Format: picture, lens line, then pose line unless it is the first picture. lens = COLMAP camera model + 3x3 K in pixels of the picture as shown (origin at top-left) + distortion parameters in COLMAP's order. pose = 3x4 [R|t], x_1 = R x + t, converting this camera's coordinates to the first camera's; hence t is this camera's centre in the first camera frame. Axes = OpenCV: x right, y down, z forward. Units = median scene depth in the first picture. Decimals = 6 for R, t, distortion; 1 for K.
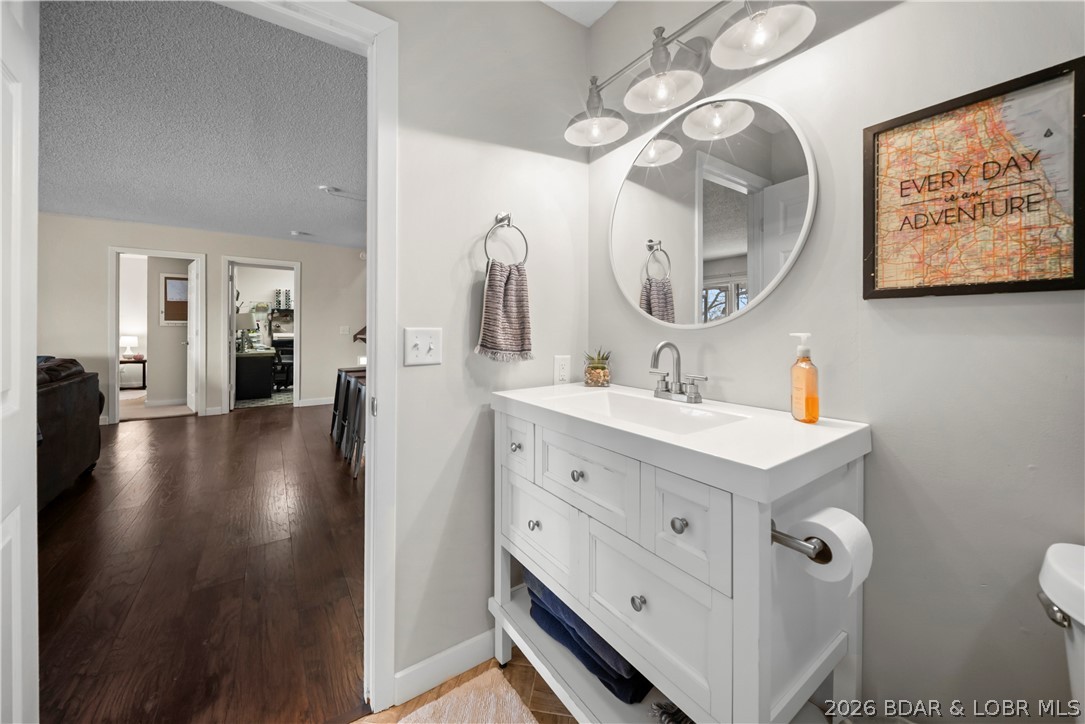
lens RADIAL K [[392.0, 0, 540.3], [0, 392.0, 325.5], [0, 0, 1]] dist [0.000888, -0.003101]
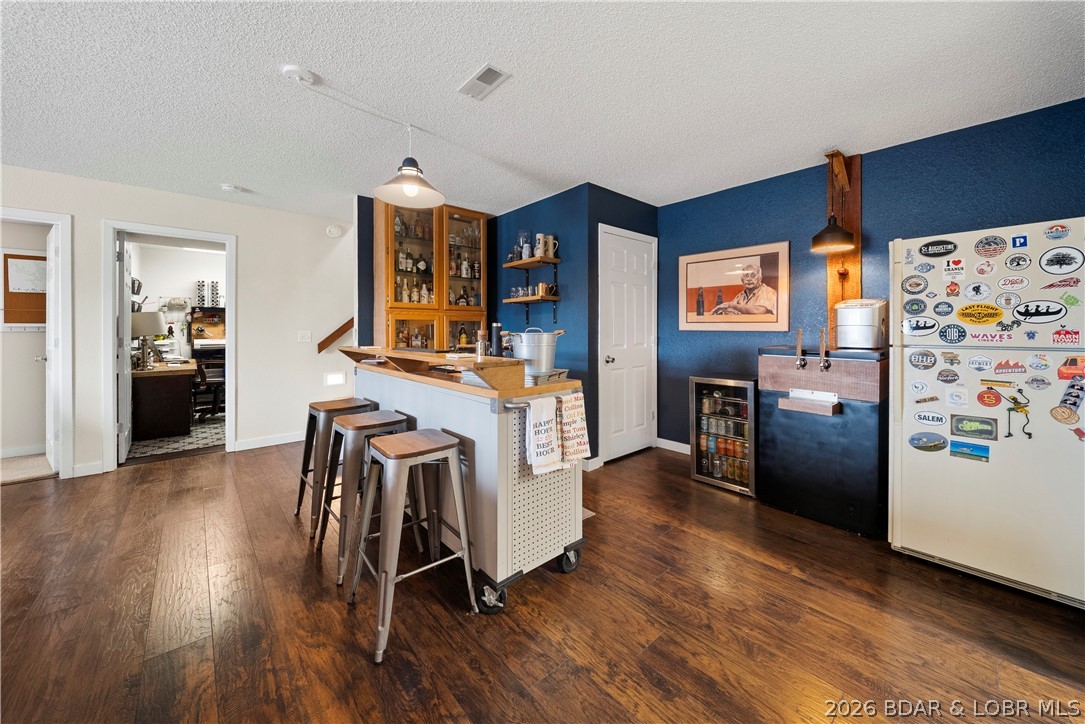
lens RADIAL K [[392.0, 0, 542.7], [0, 392.0, 329.1], [0, 0, 1]] dist [0.000888, -0.003101]
pose [[0.992208, -0.001887, 0.124577, -0.141642], [0.001098, 0.999979, 0.006400, -0.004744], [-0.124586, -0.006213, 0.992189, 0.217146]]
